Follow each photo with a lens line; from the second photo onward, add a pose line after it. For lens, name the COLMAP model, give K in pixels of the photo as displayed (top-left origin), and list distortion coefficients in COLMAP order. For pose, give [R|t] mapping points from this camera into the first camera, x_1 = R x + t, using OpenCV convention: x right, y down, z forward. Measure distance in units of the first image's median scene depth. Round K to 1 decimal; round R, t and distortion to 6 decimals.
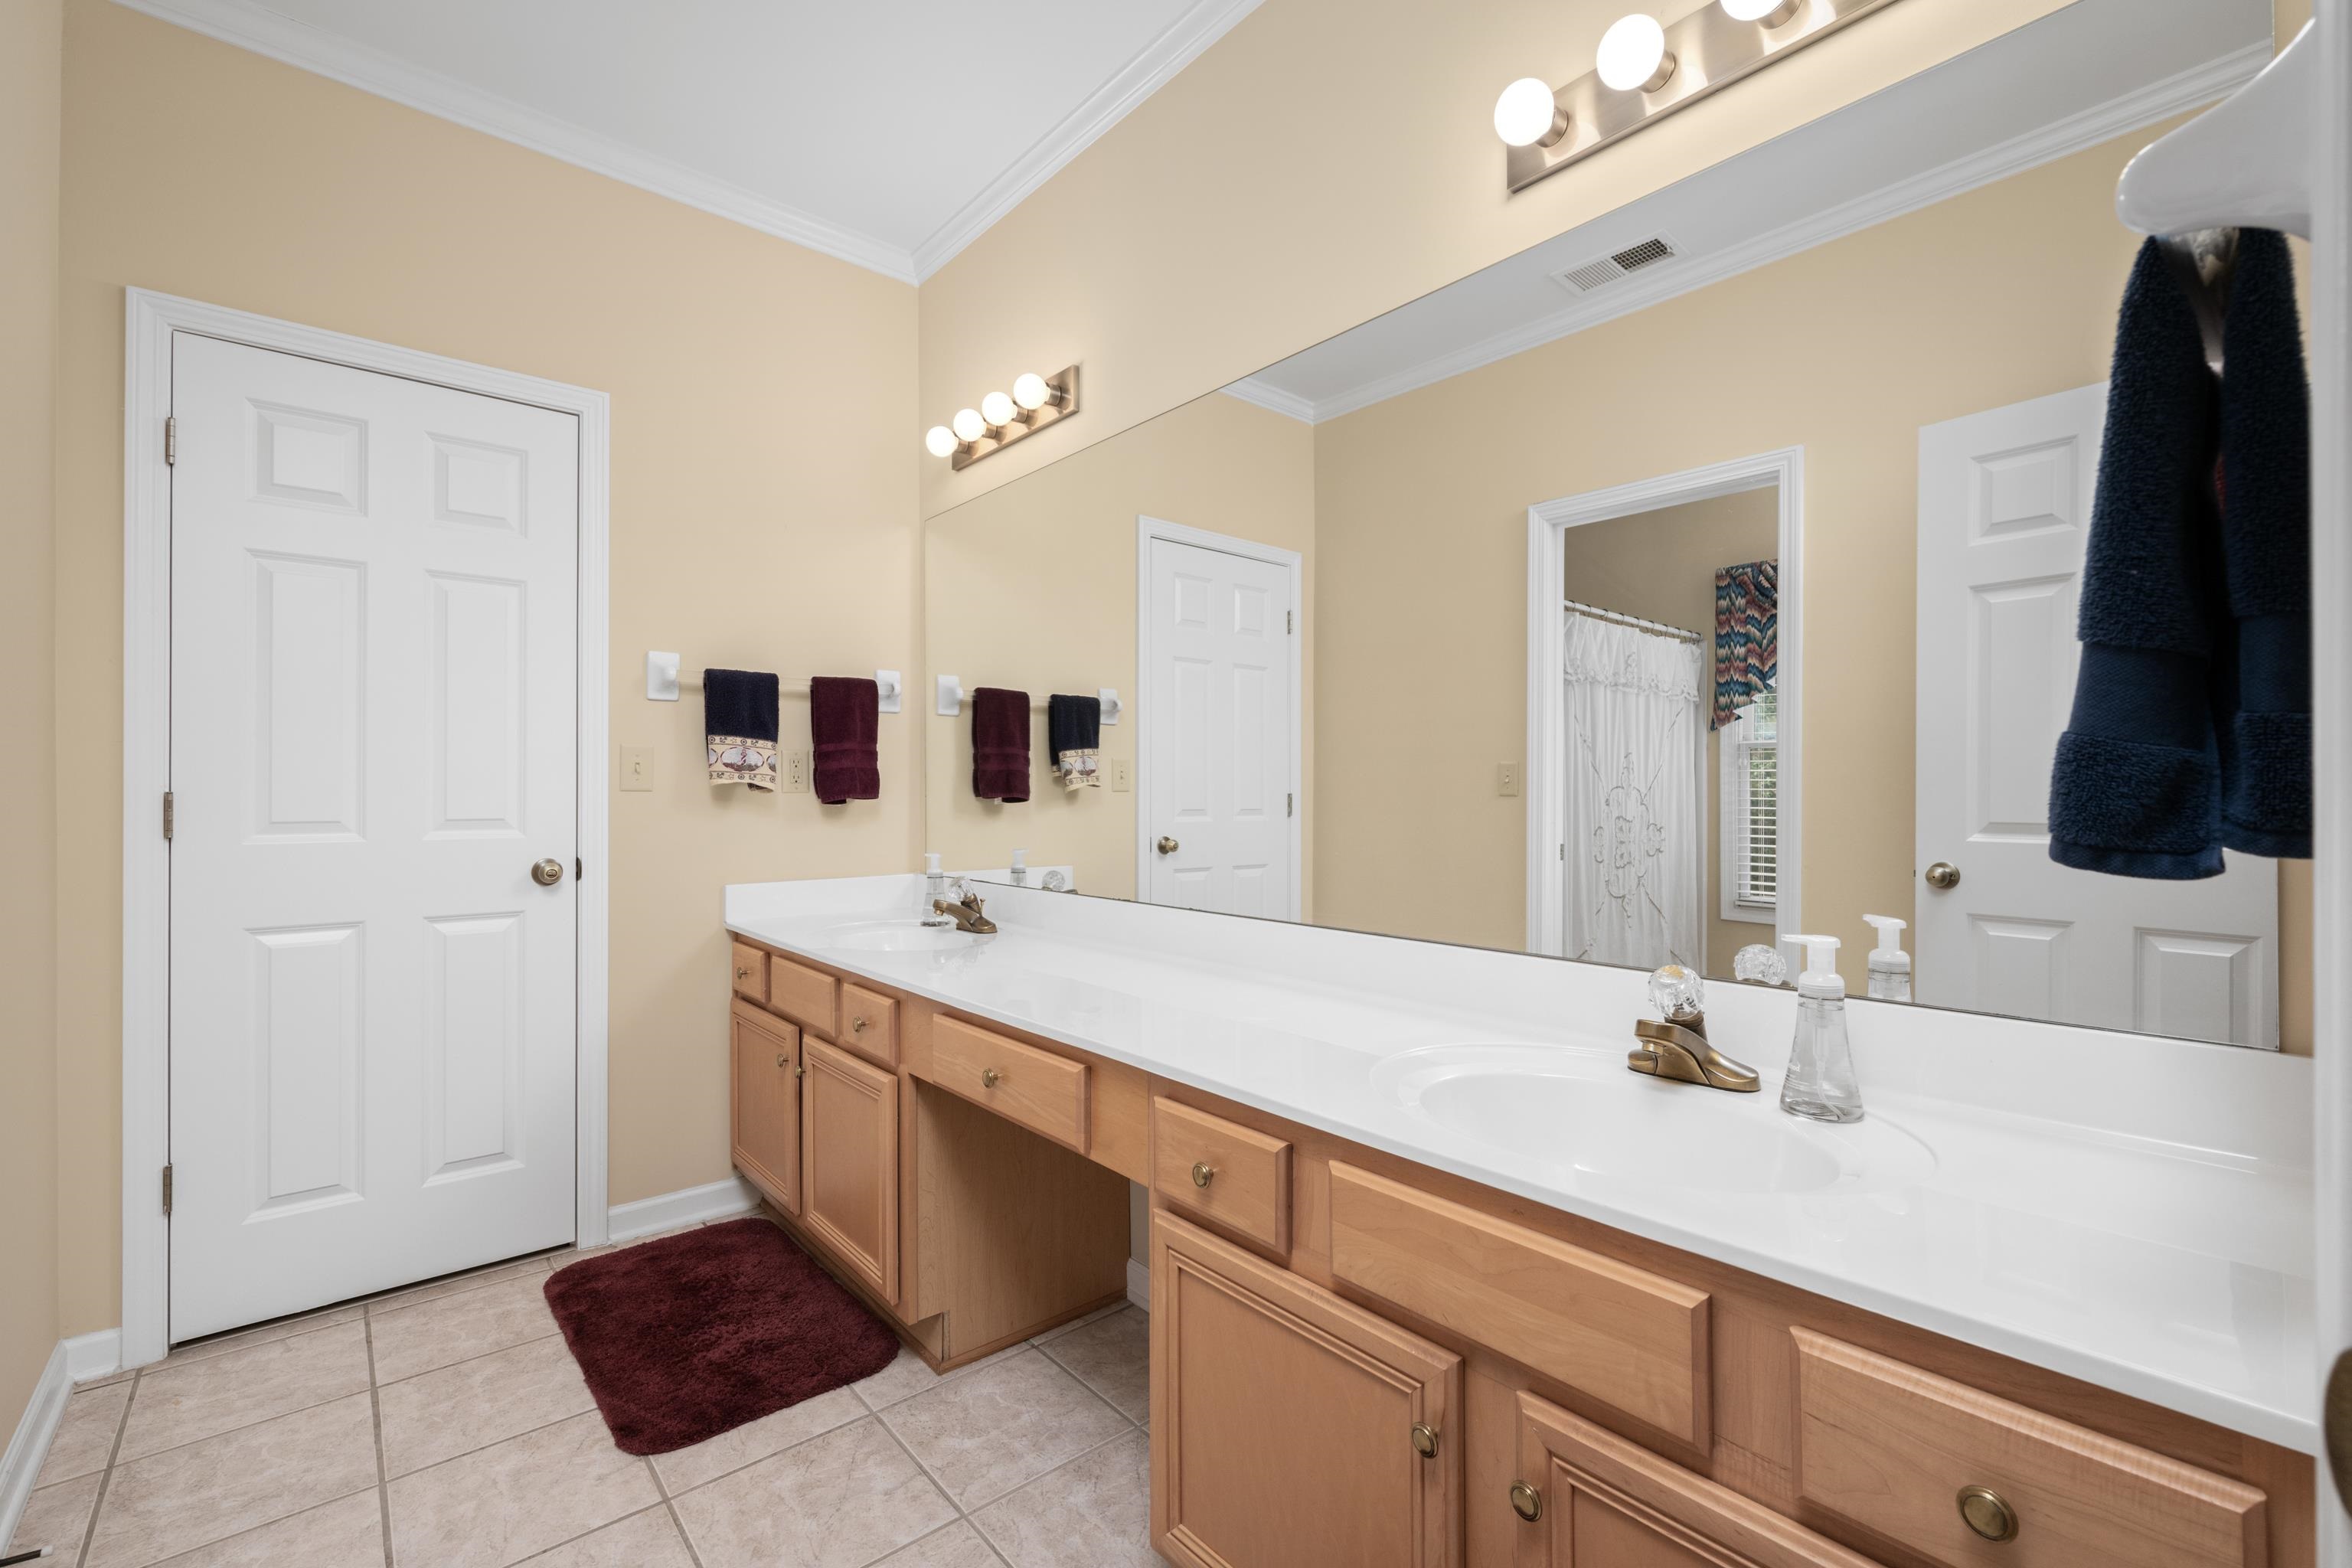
lens RADIAL K [[1019.9, 0, 1223.3], [0, 1019.9, 786.9], [0, 0, 1]] dist [-0.000371, -0.000033]
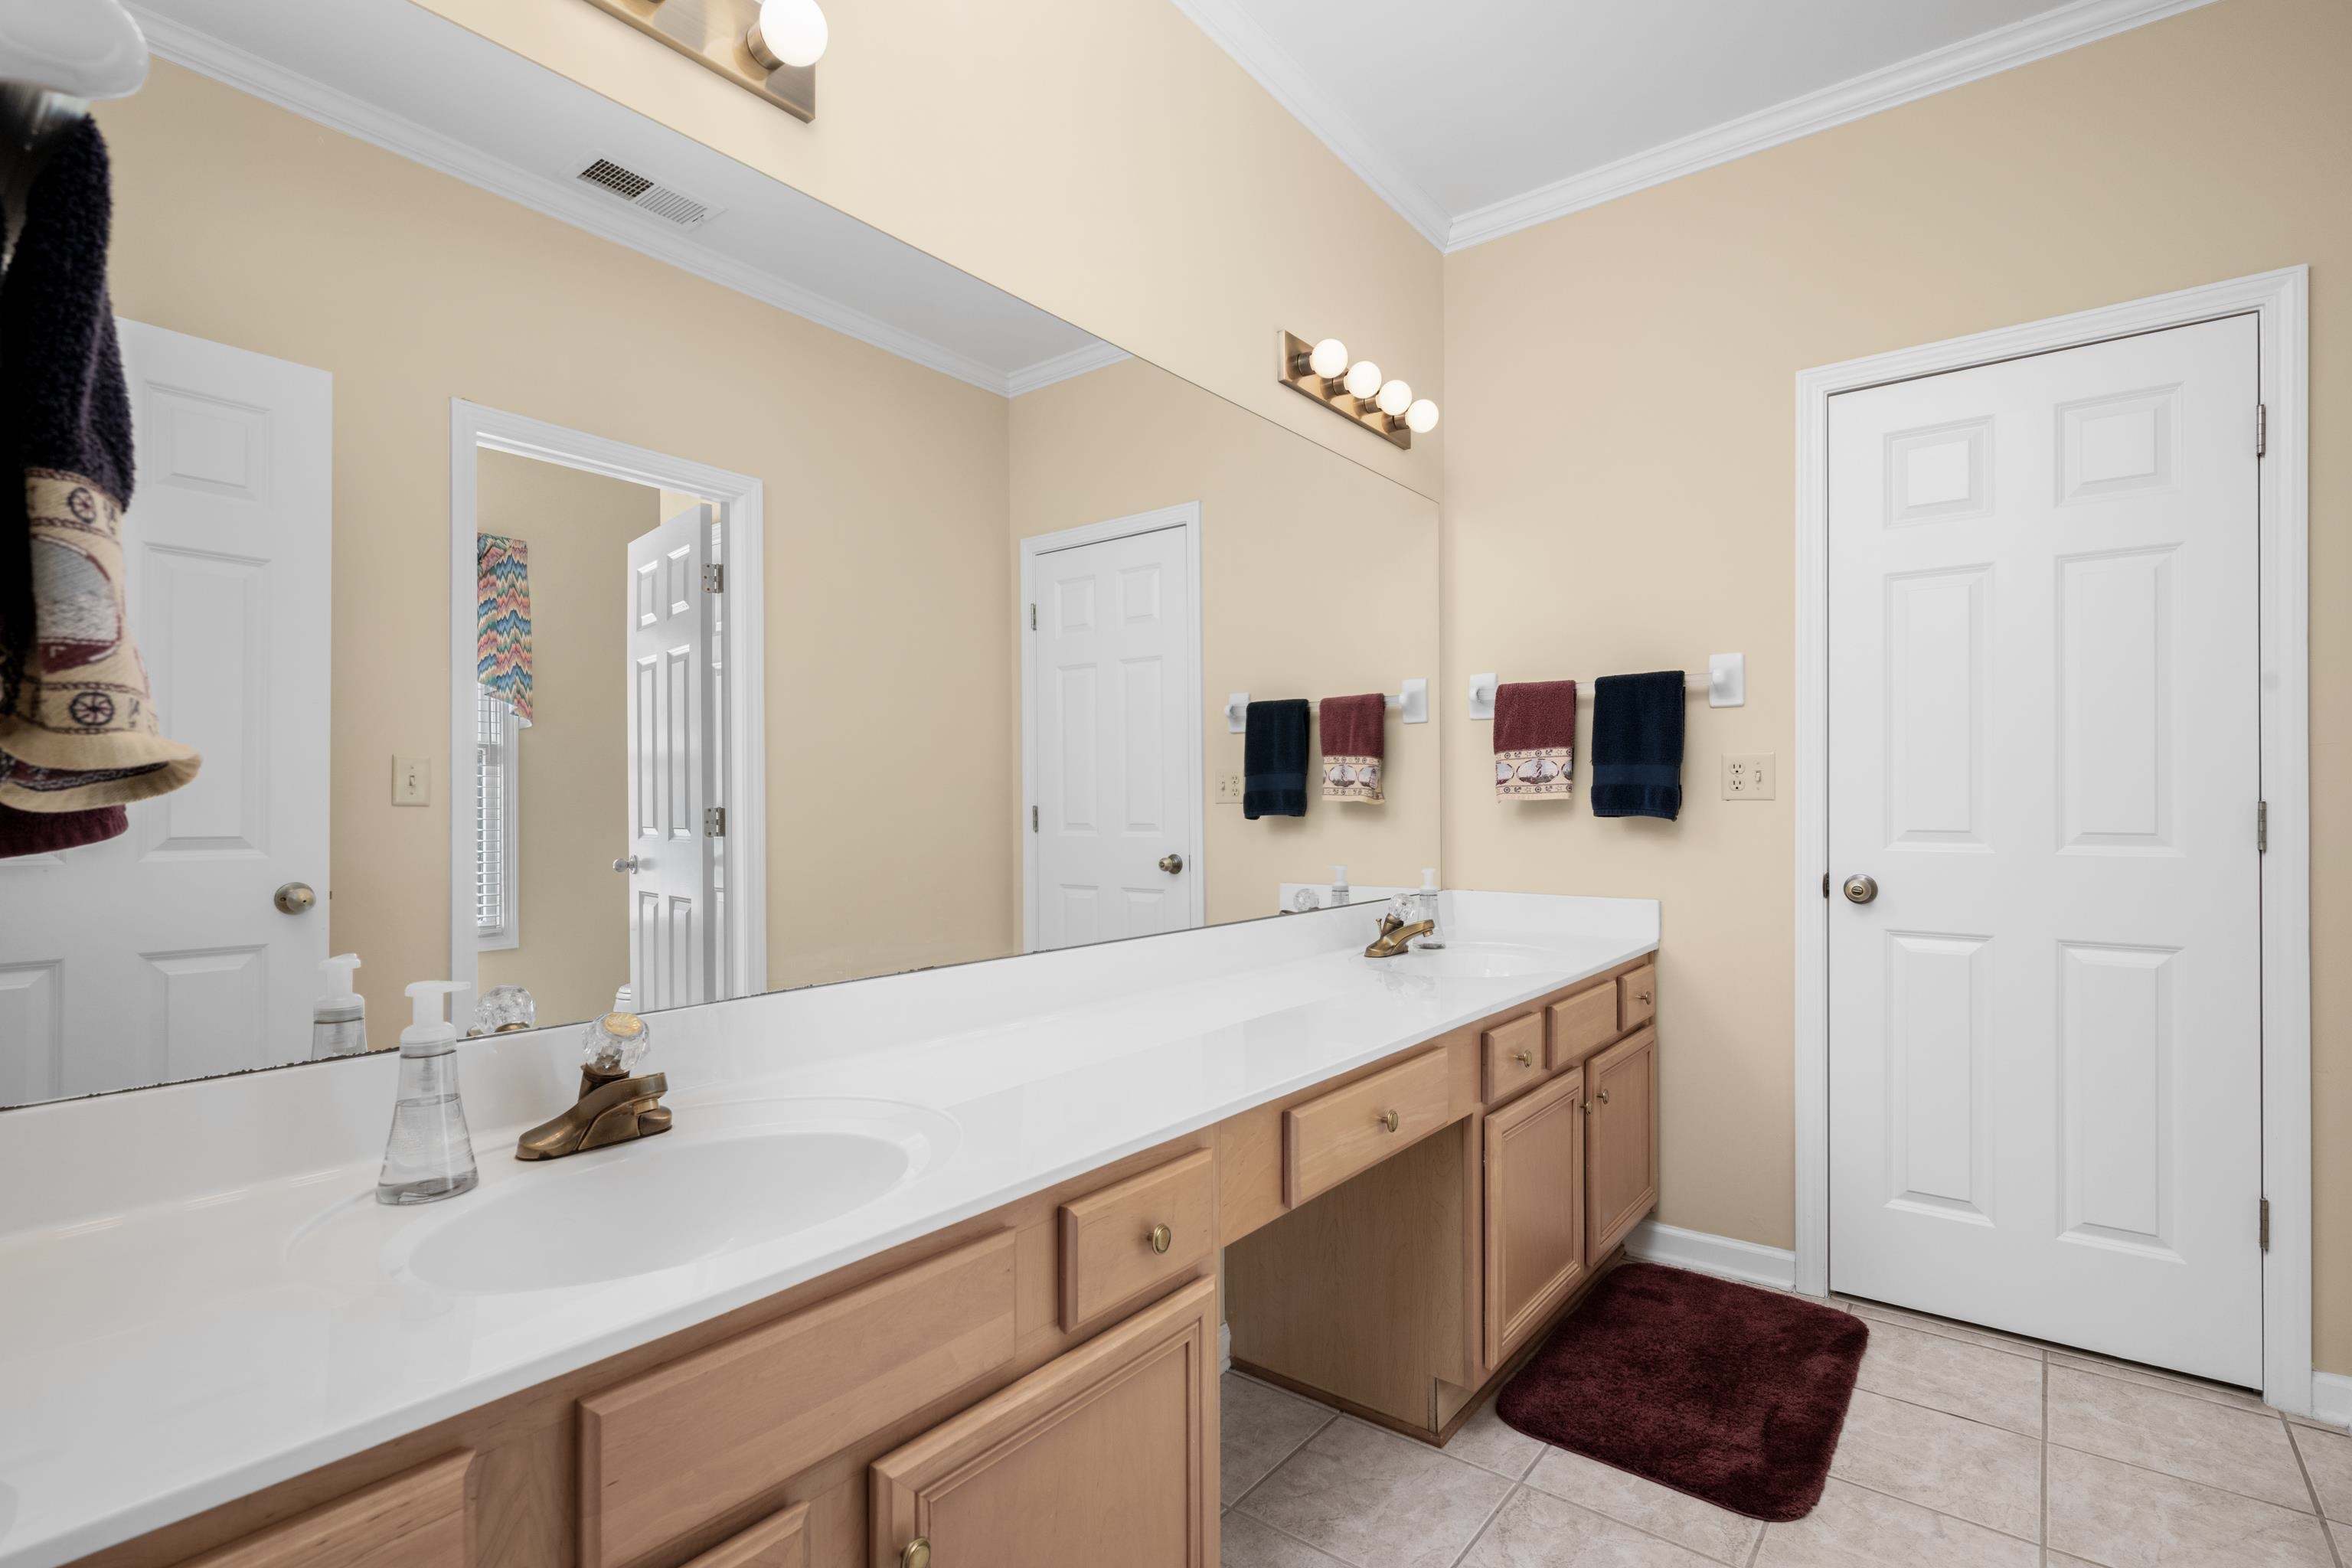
lens RADIAL K [[1104.8, 0, 1186.7], [0, 1104.8, 808.6], [0, 0, 1]] dist [0.025012, 0.000301]
pose [[0.188185, 0.001463, -0.982132, 0.520754], [0.006594, 0.999974, 0.002753, 0.003265], [0.982111, -0.006994, 0.188171, 0.470442]]
